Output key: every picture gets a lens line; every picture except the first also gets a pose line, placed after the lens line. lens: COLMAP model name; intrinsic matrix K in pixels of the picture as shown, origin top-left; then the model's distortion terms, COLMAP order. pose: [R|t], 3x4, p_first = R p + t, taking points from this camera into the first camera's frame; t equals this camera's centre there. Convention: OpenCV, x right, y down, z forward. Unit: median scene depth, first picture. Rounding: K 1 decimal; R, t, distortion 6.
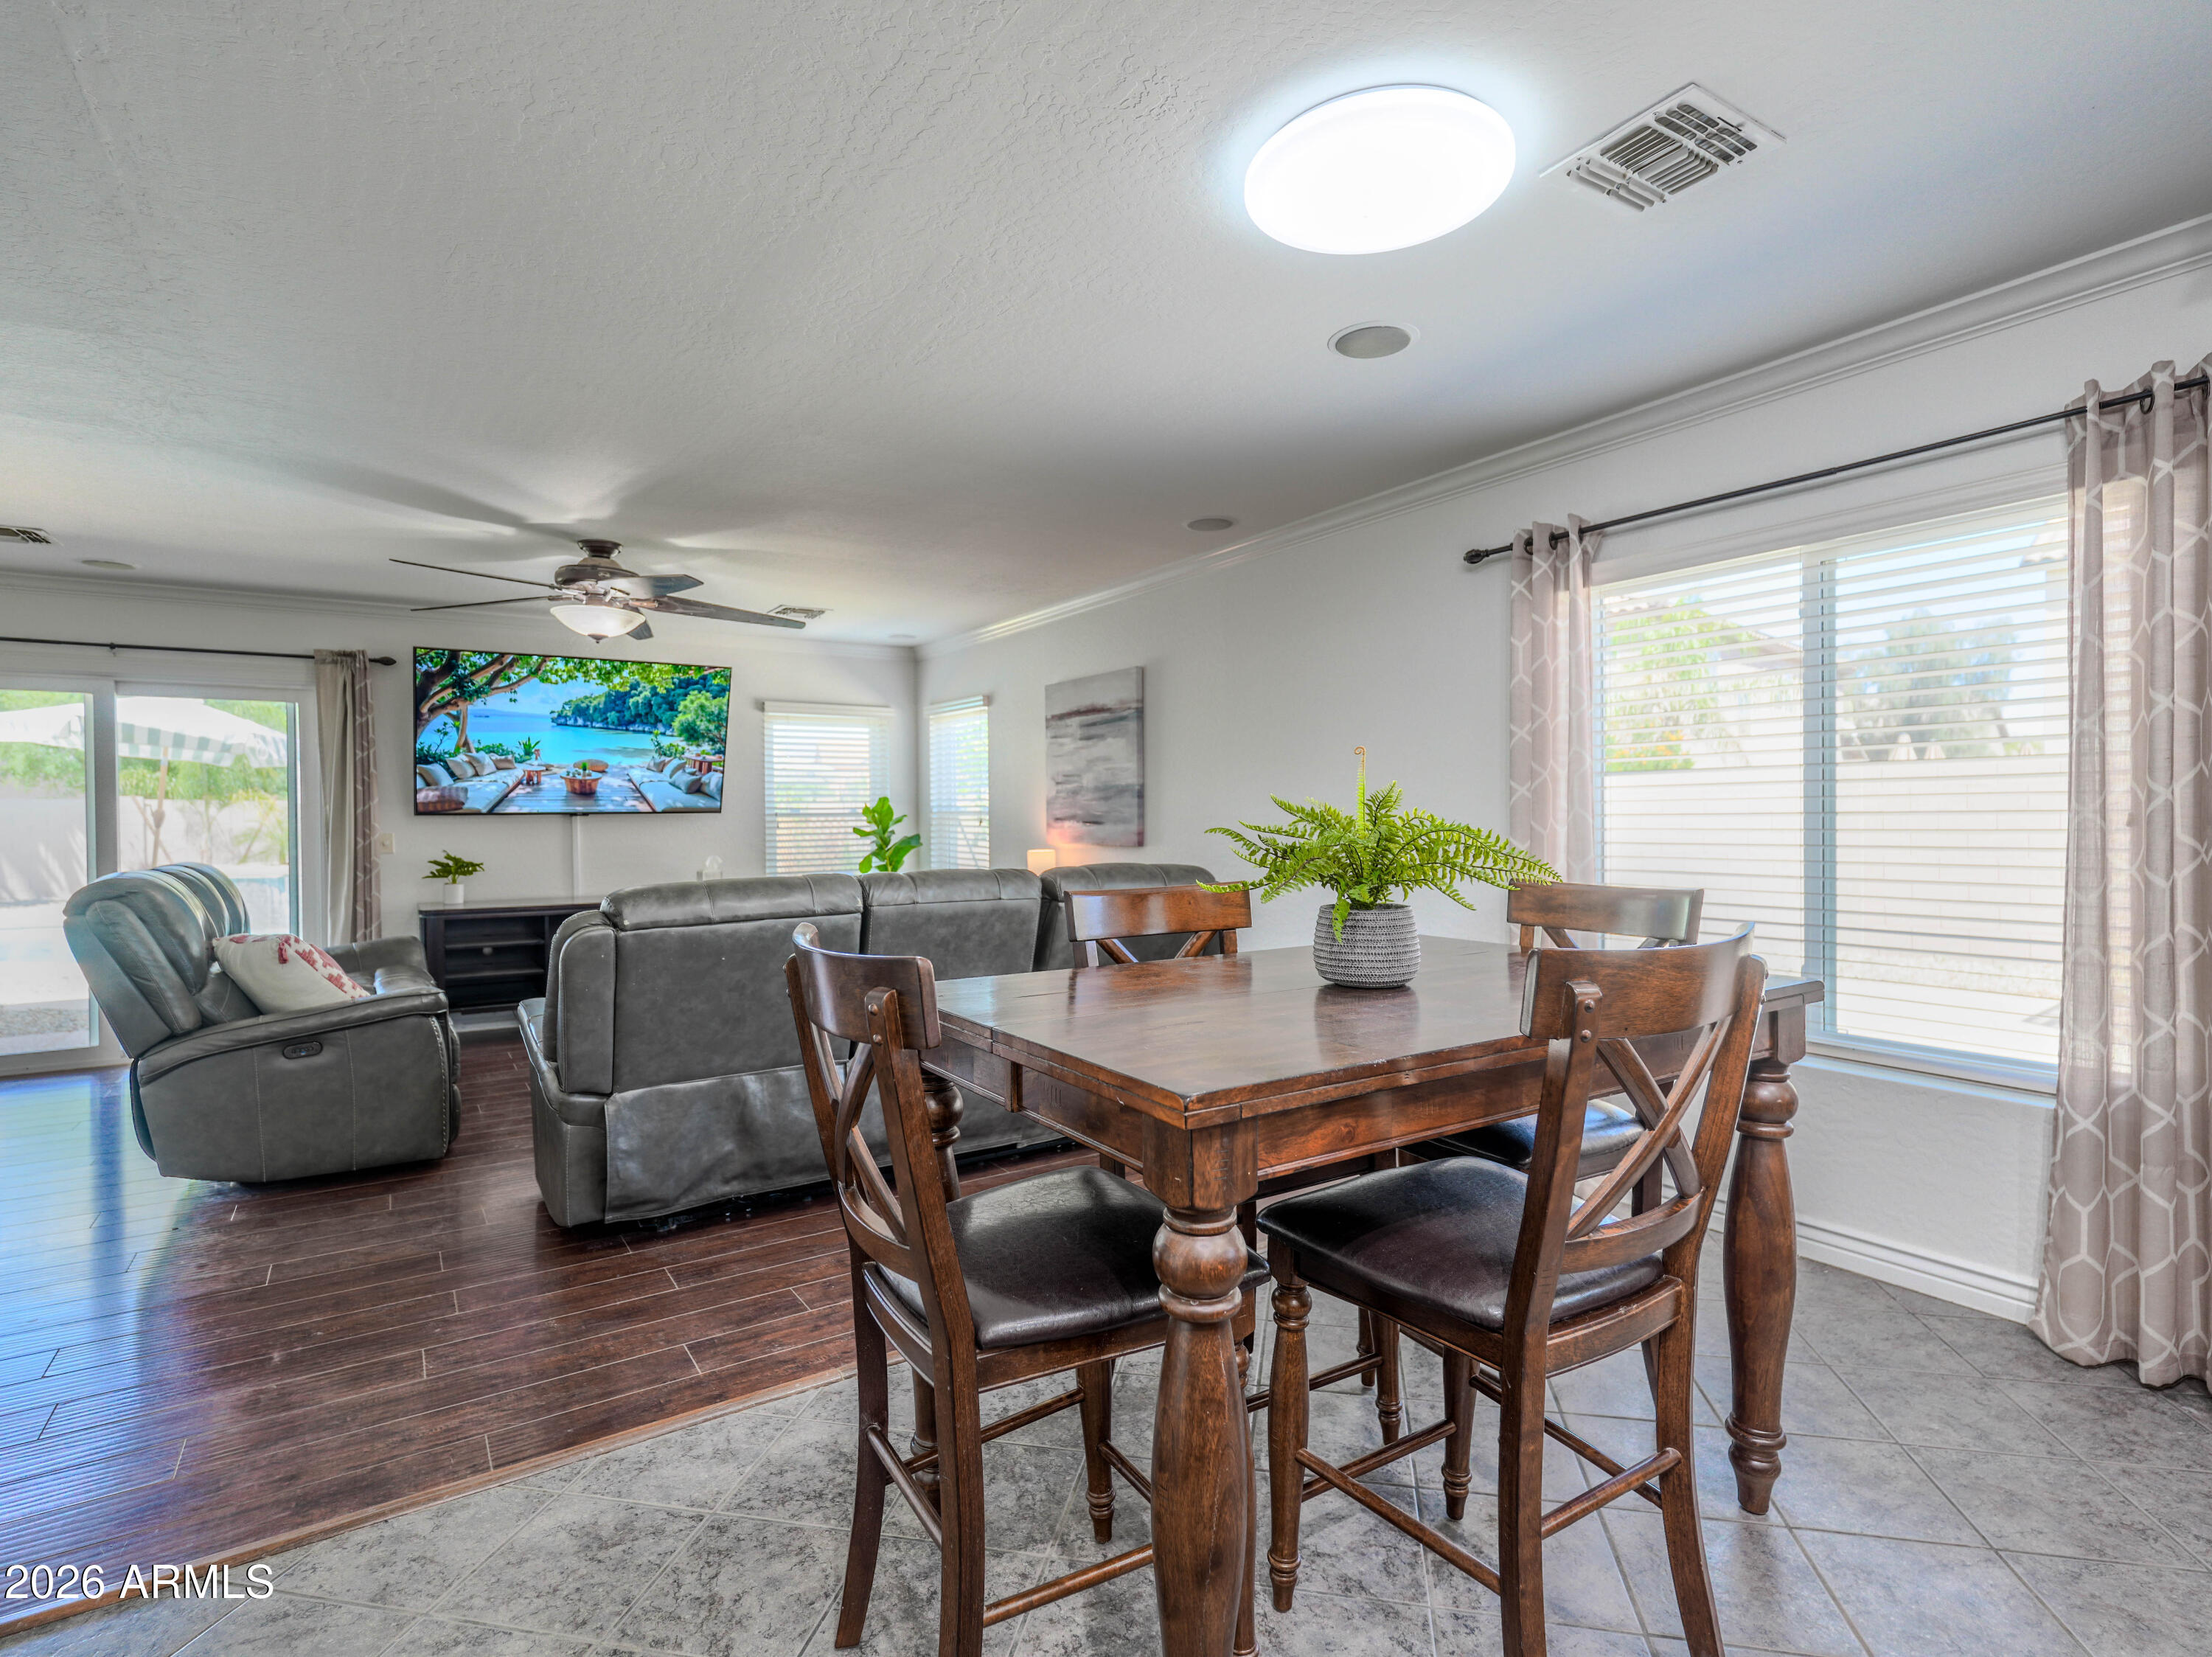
lens RADIAL K [[1090.9, 0, 1106.0], [0, 1090.9, 828.5], [0, 0, 1]] dist [0.002752, -0.000423]
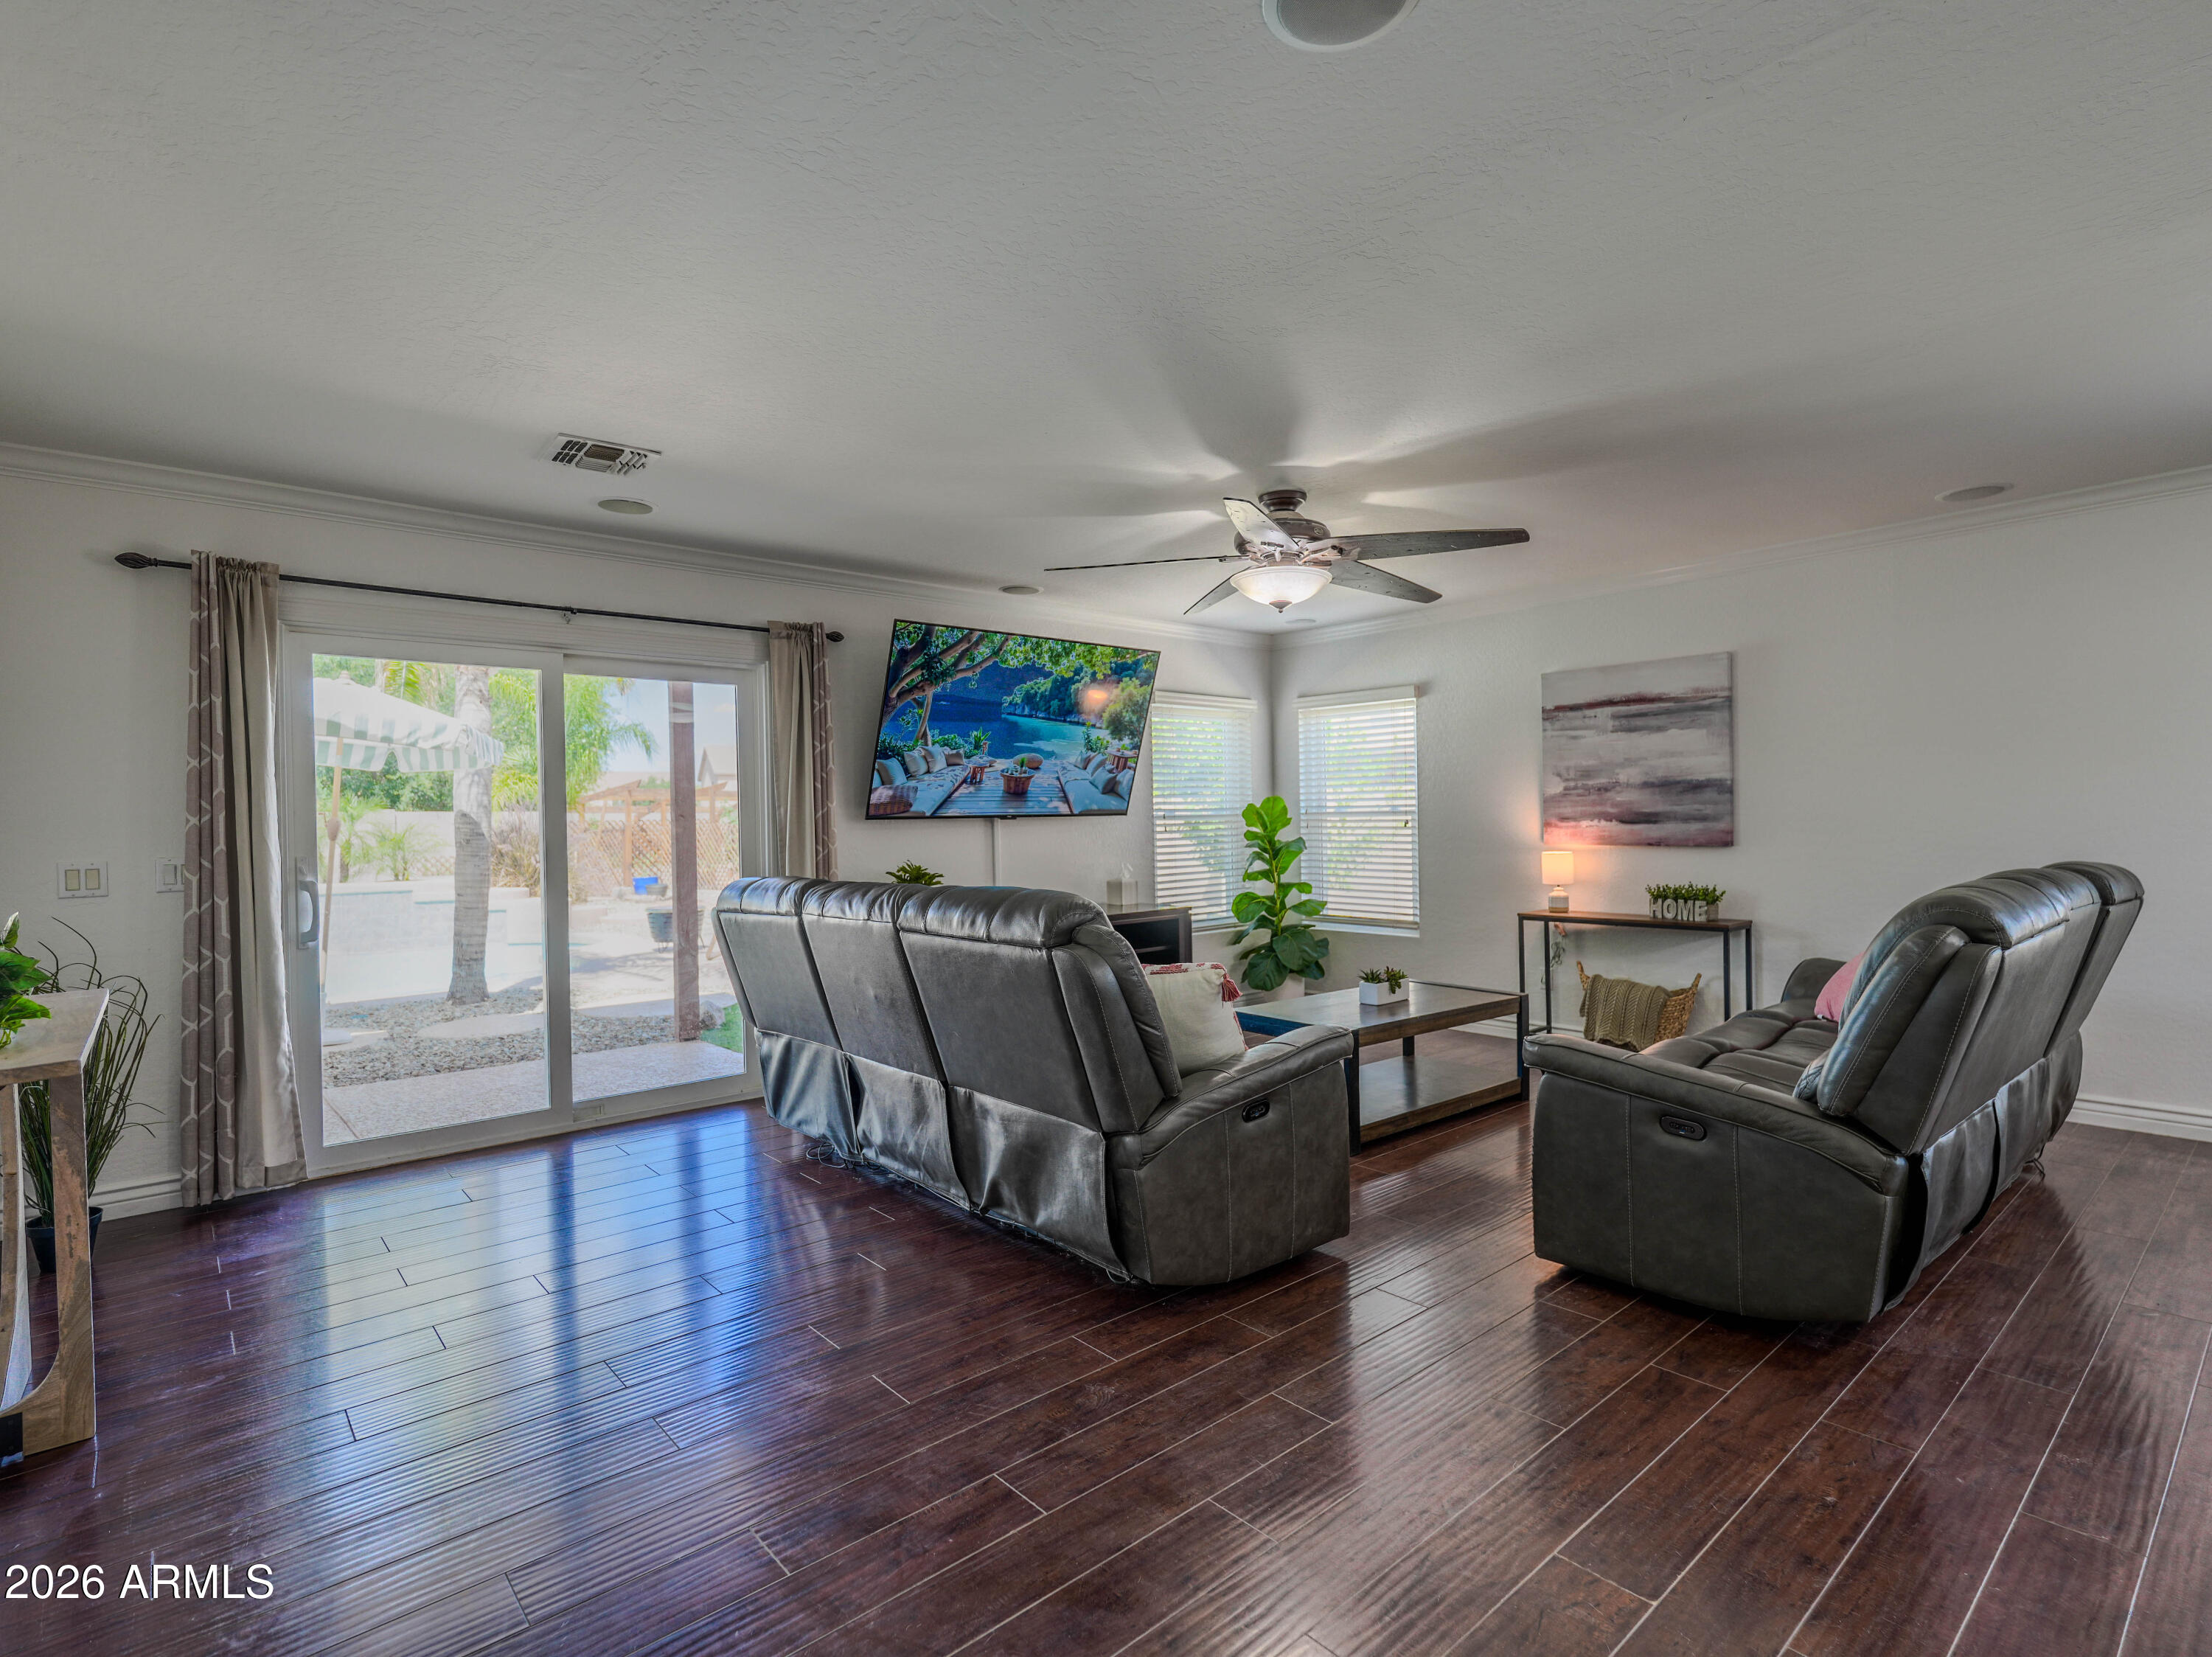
lens RADIAL K [[1090.9, 0, 1106.0], [0, 1090.9, 828.5], [0, 0, 1]] dist [0.002752, -0.000423]
pose [[0.991732, -0.008208, 0.128065, -0.554649], [0.009081, 0.999939, -0.006229, 0.001965], [-0.128006, 0.007340, 0.991746, 0.137023]]
